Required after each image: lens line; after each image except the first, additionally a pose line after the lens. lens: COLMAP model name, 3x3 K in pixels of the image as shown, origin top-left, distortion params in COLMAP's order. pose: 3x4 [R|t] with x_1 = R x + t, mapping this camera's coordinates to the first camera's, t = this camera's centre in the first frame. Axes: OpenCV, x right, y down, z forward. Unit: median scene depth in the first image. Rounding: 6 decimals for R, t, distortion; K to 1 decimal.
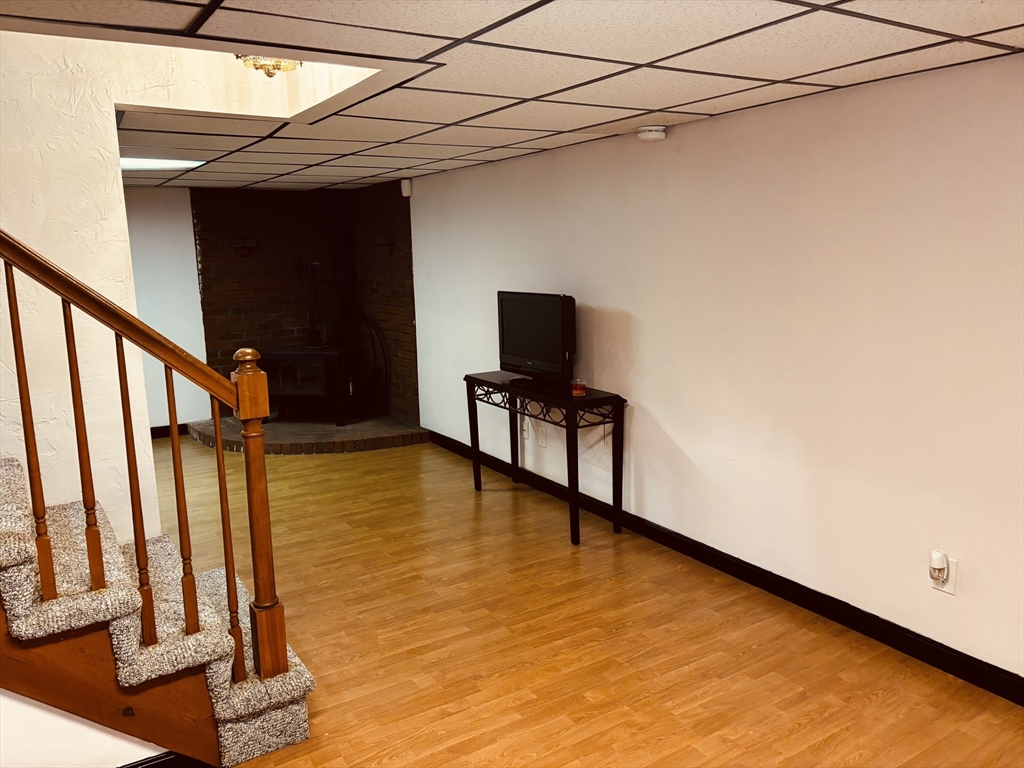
lens RADIAL K [[773.1, 0, 515.7], [0, 773.1, 380.3], [0, 0, 1]] dist [0.044383, -0.055727]
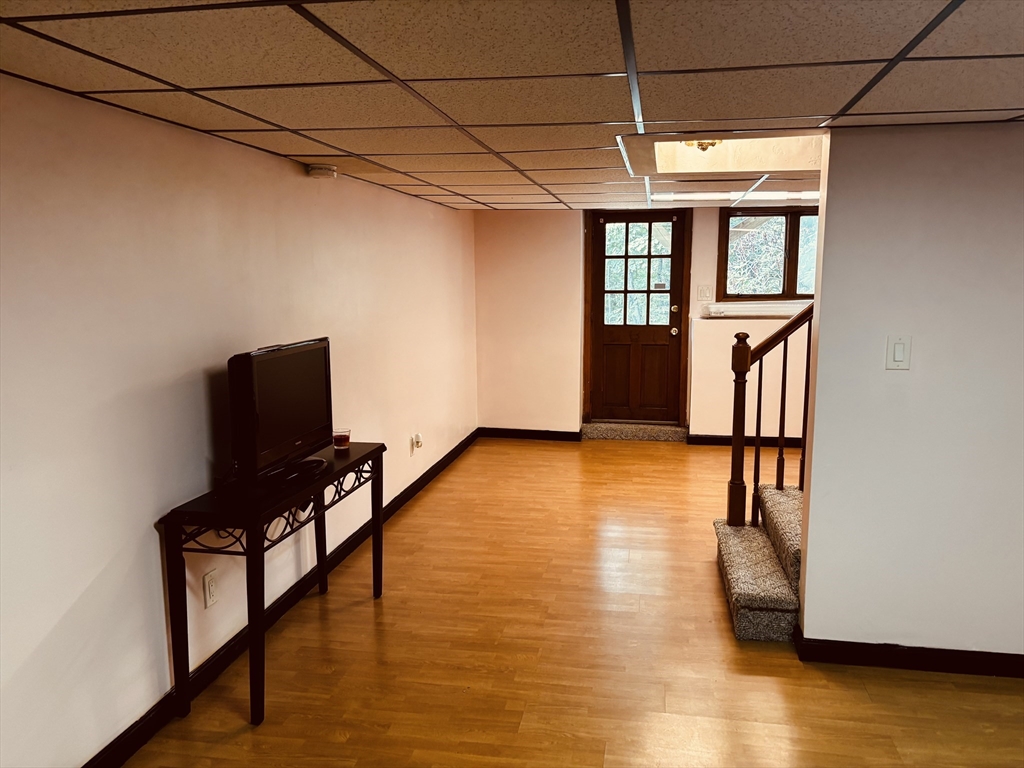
lens RADIAL K [[773.1, 0, 518.8], [0, 773.1, 388.4], [0, 0, 1]] dist [0.044383, -0.055727]
pose [[-0.731699, -0.076038, 0.677374, -0.708956], [0.138207, 0.956567, 0.256670, -0.262576], [-0.667470, 0.281422, -0.689409, 1.562146]]
